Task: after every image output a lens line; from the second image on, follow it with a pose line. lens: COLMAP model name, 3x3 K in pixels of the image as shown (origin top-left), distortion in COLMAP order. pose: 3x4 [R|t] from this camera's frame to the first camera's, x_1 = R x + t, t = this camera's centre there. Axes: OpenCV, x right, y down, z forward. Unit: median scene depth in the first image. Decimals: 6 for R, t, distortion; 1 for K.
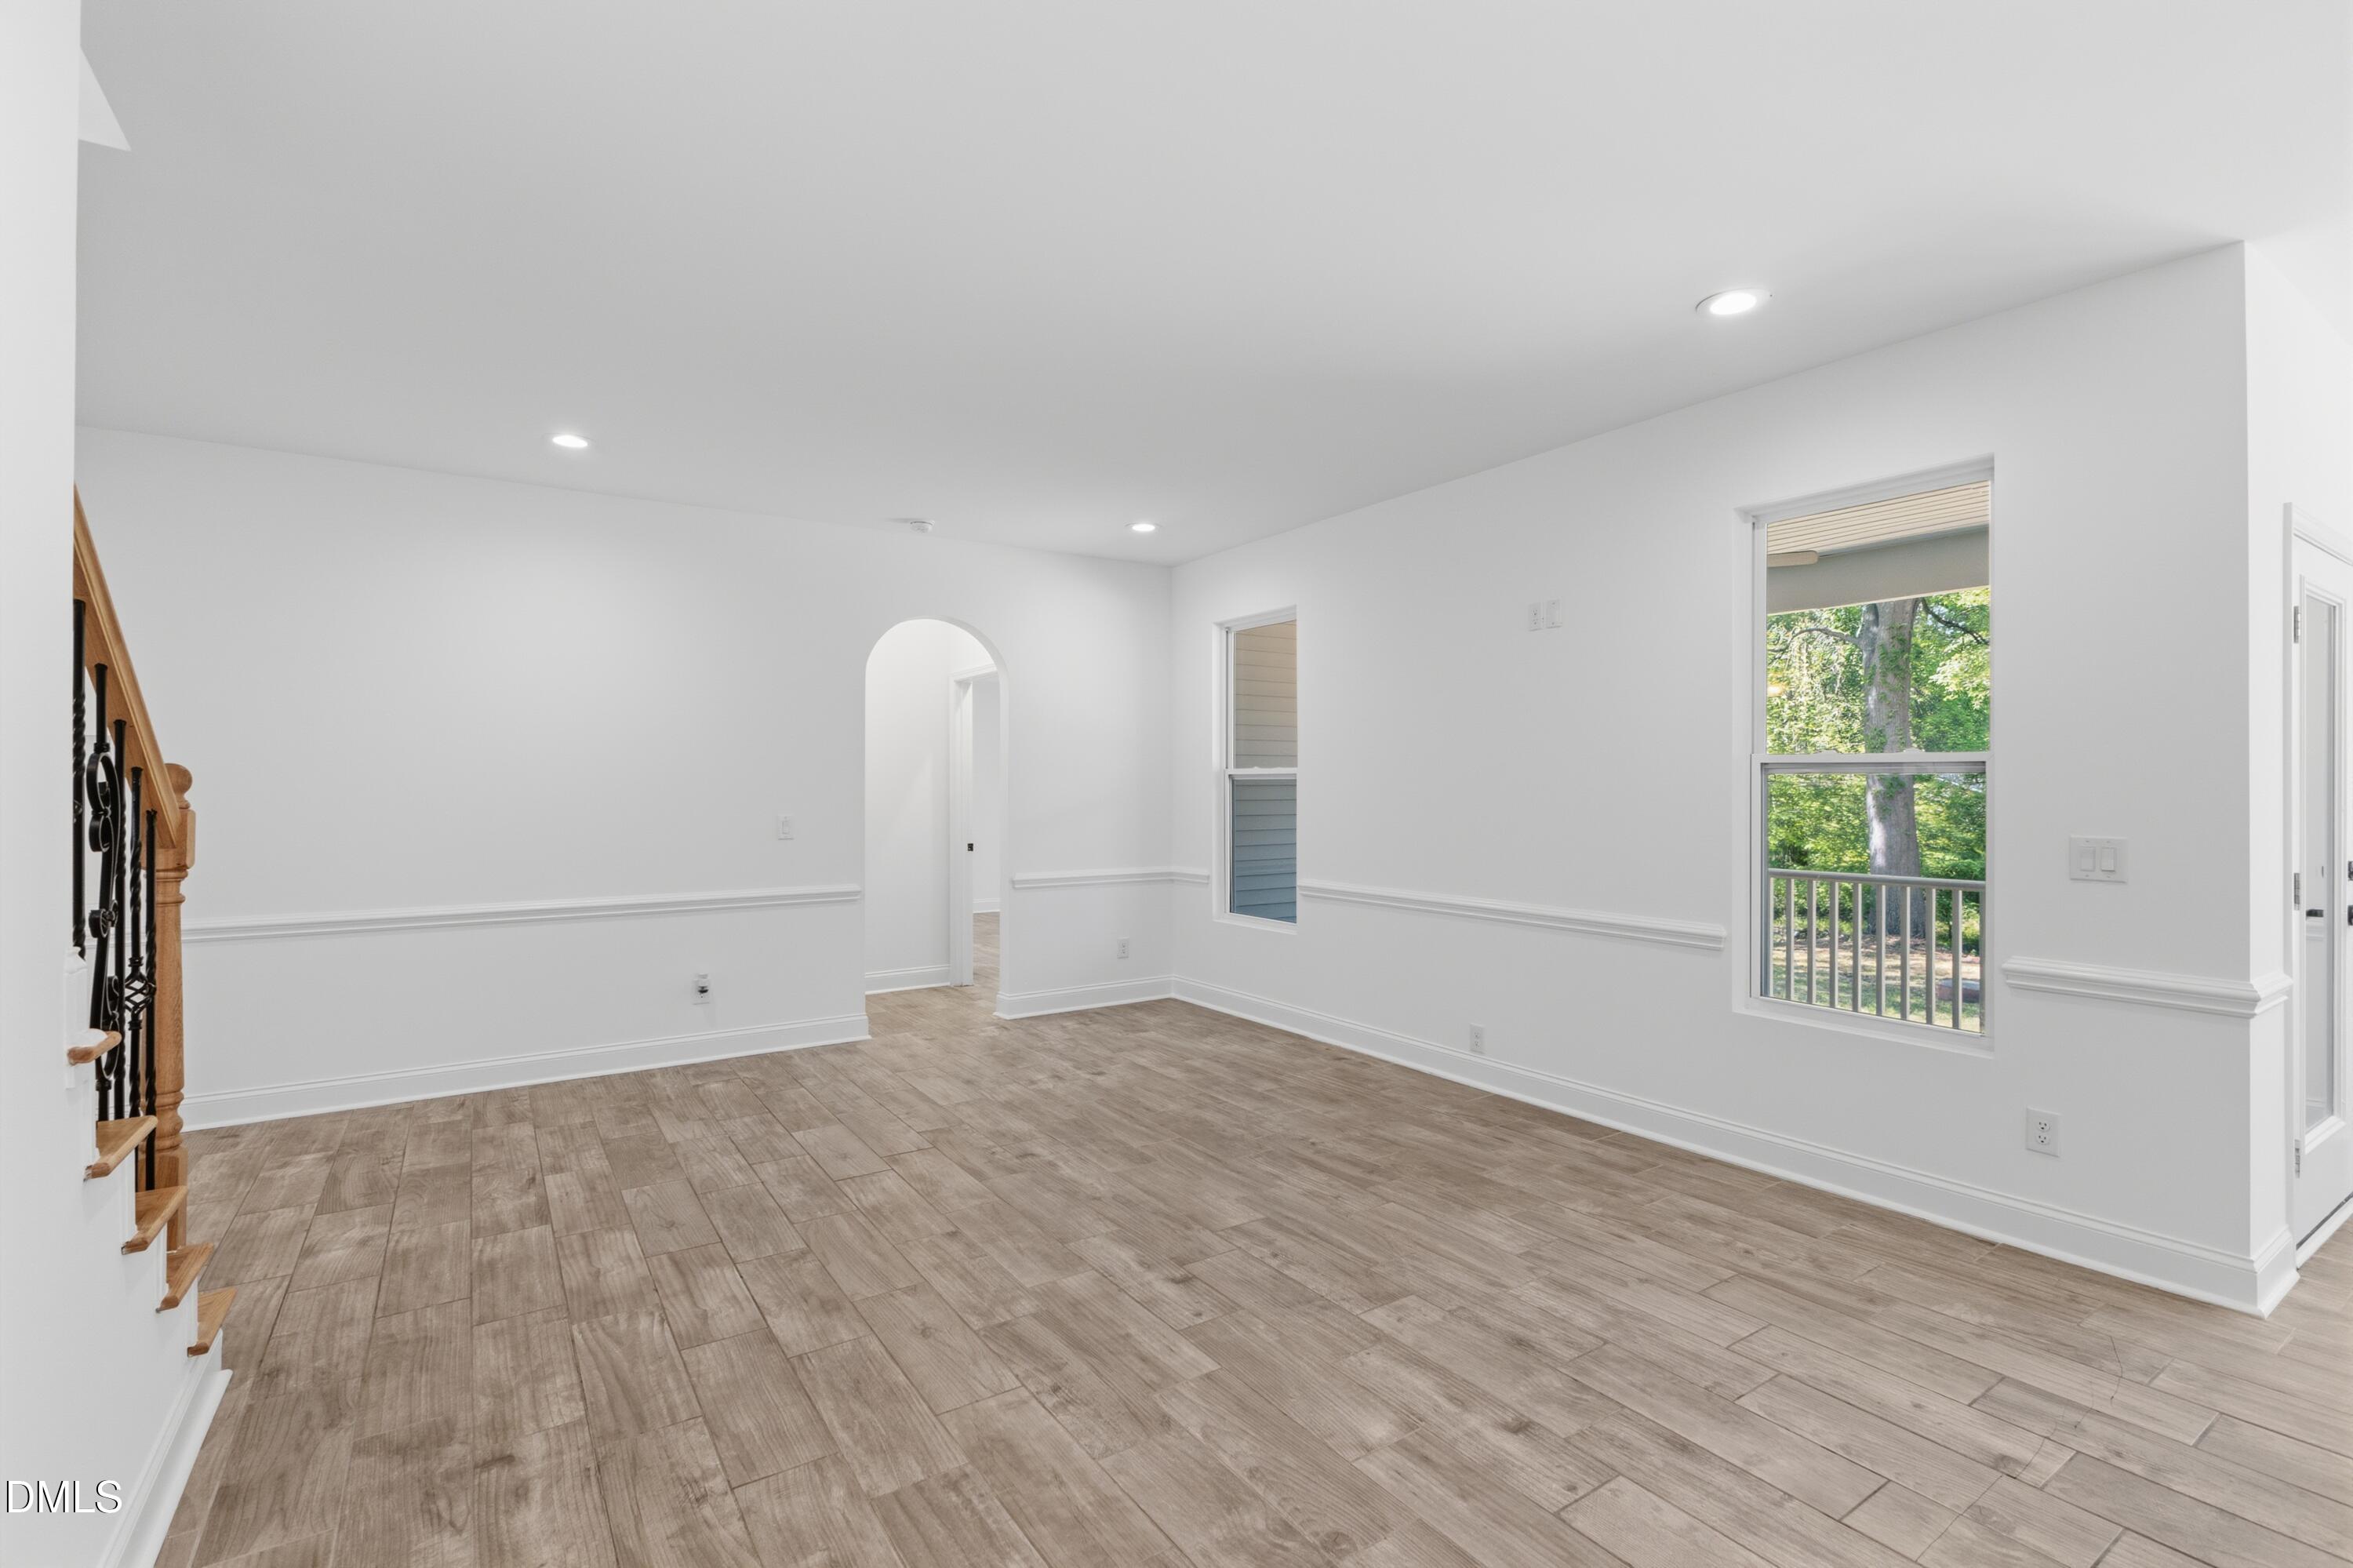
lens RADIAL K [[1067.1, 0, 1186.6], [0, 1067.1, 787.0], [0, 0, 1]] dist [0.003553, -0.000091]
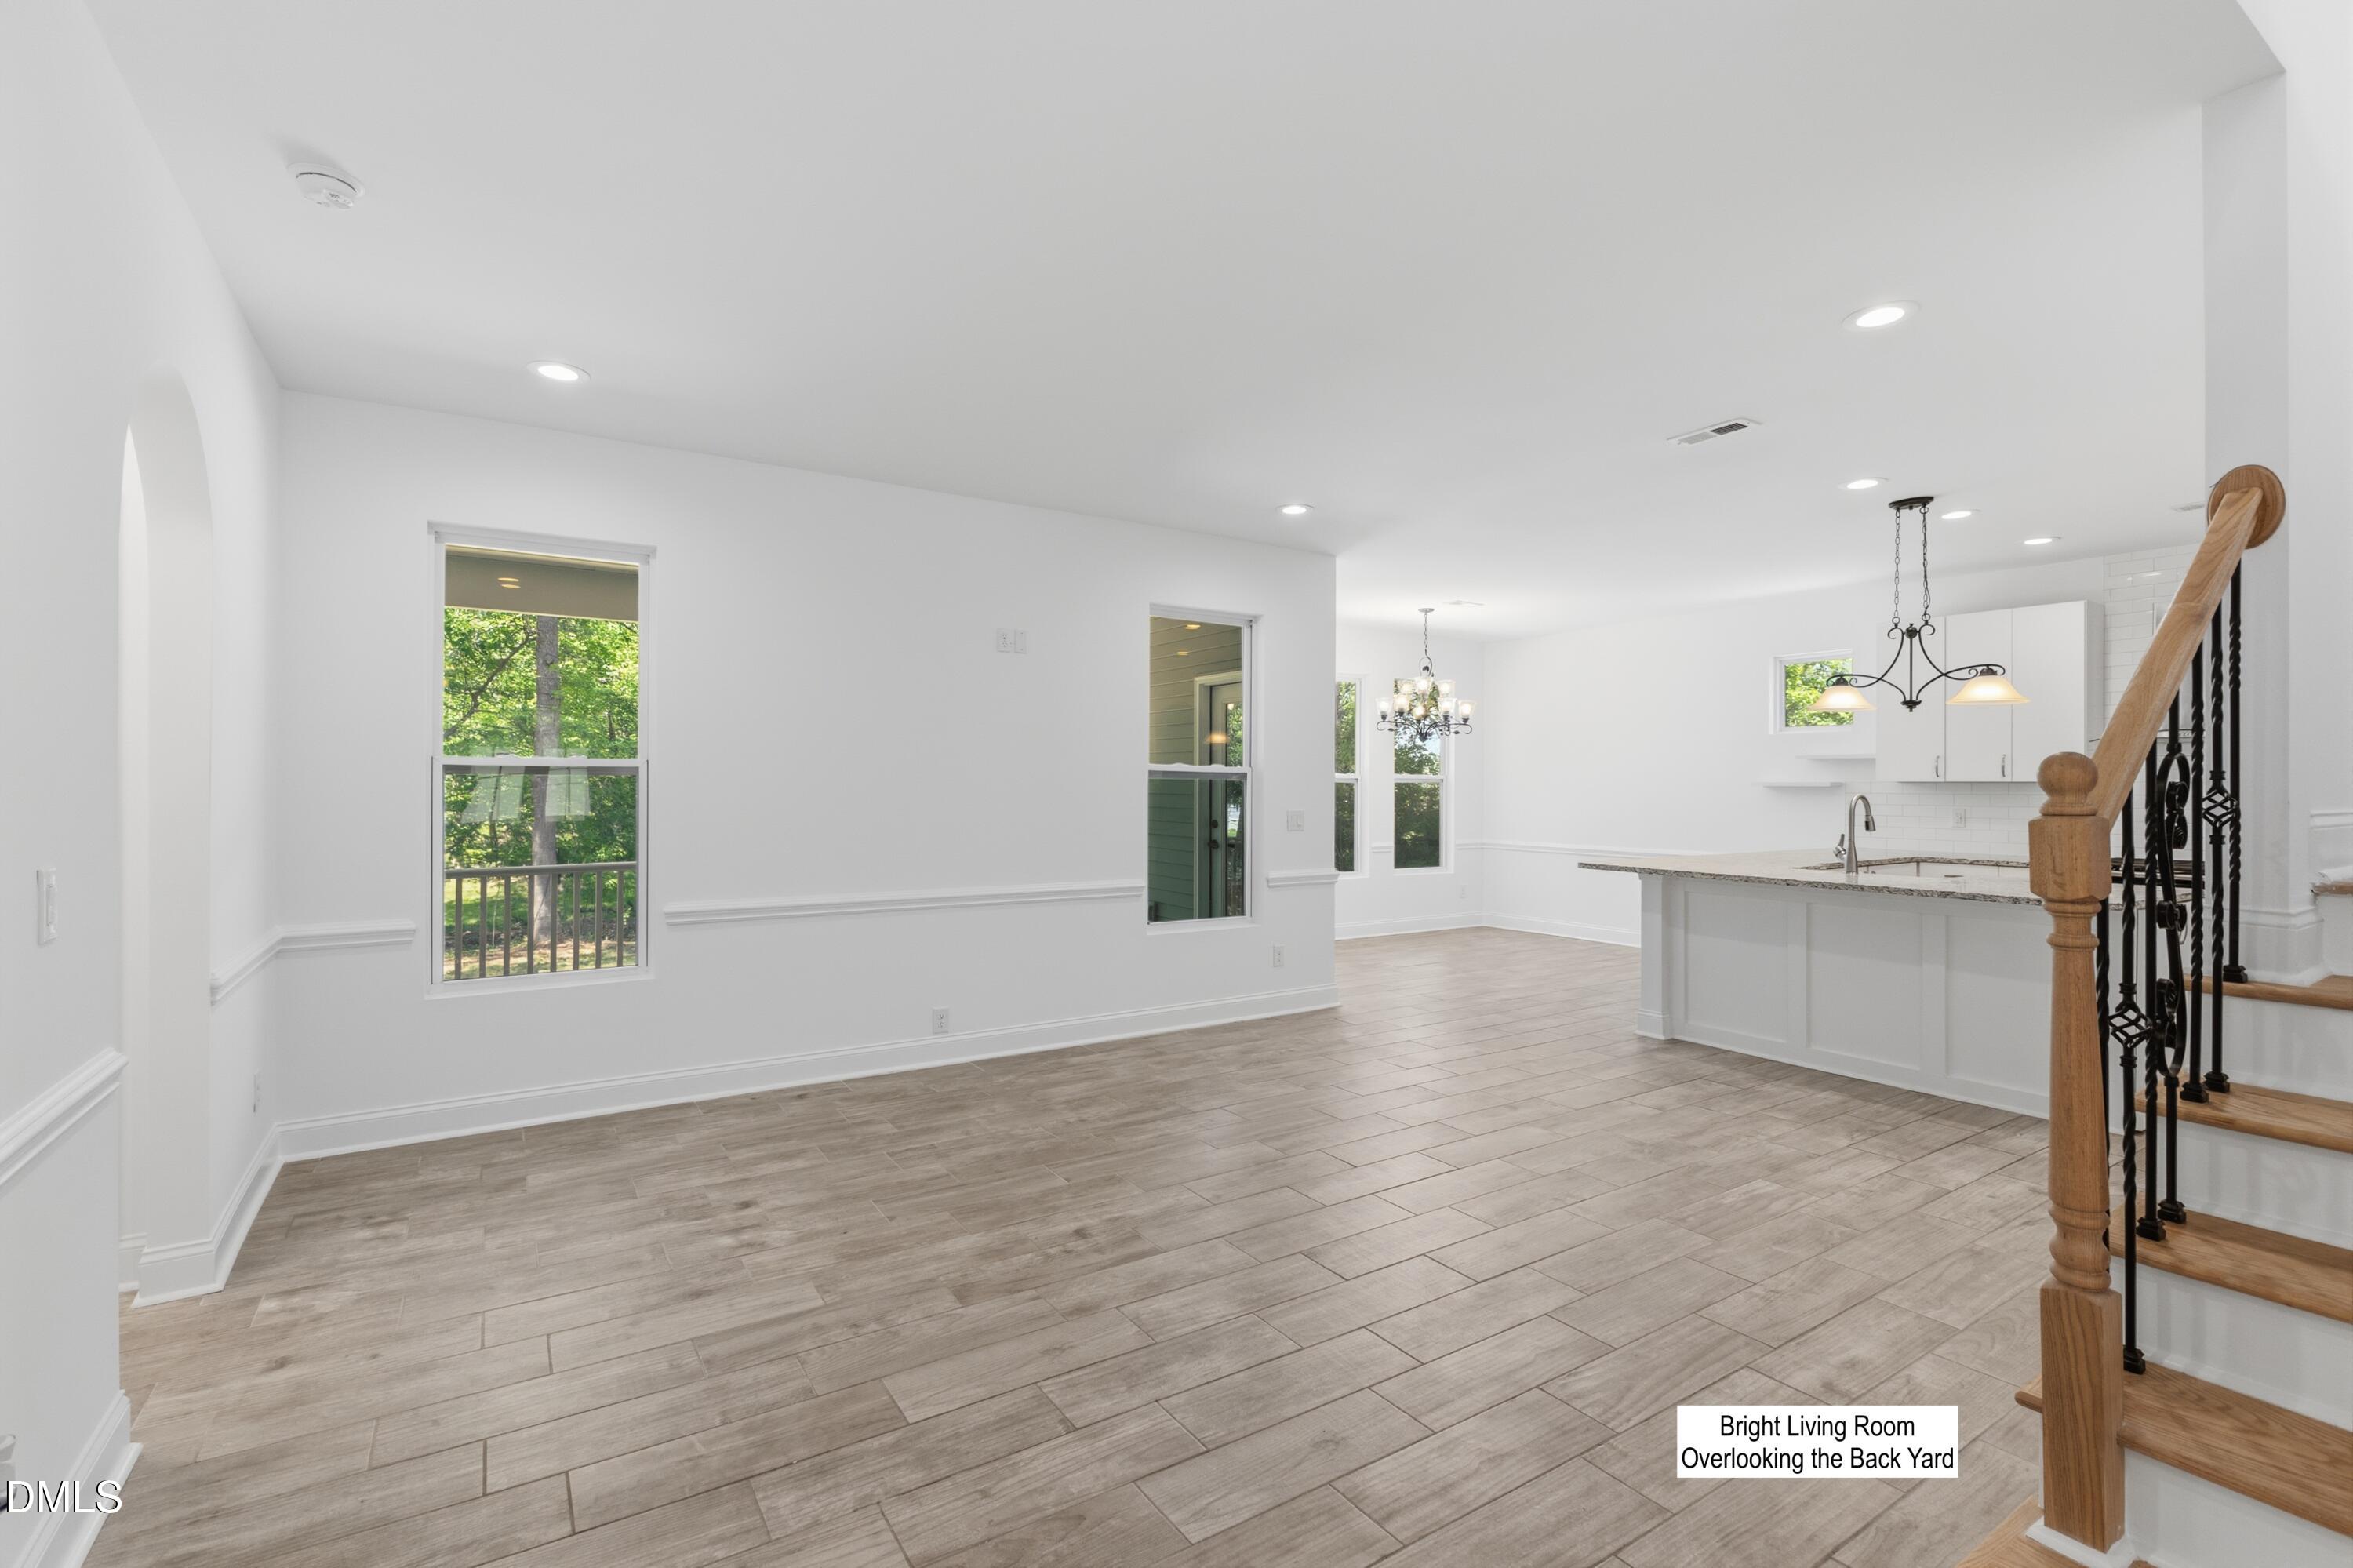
lens RADIAL K [[1067.1, 0, 1186.6], [0, 1067.1, 787.0], [0, 0, 1]] dist [0.003553, -0.000091]
pose [[0.007691, 0.002763, 0.999967, -0.912119], [-0.003640, 0.999990, -0.002735, 0.006334], [-0.999964, -0.003619, 0.007701, 0.864423]]
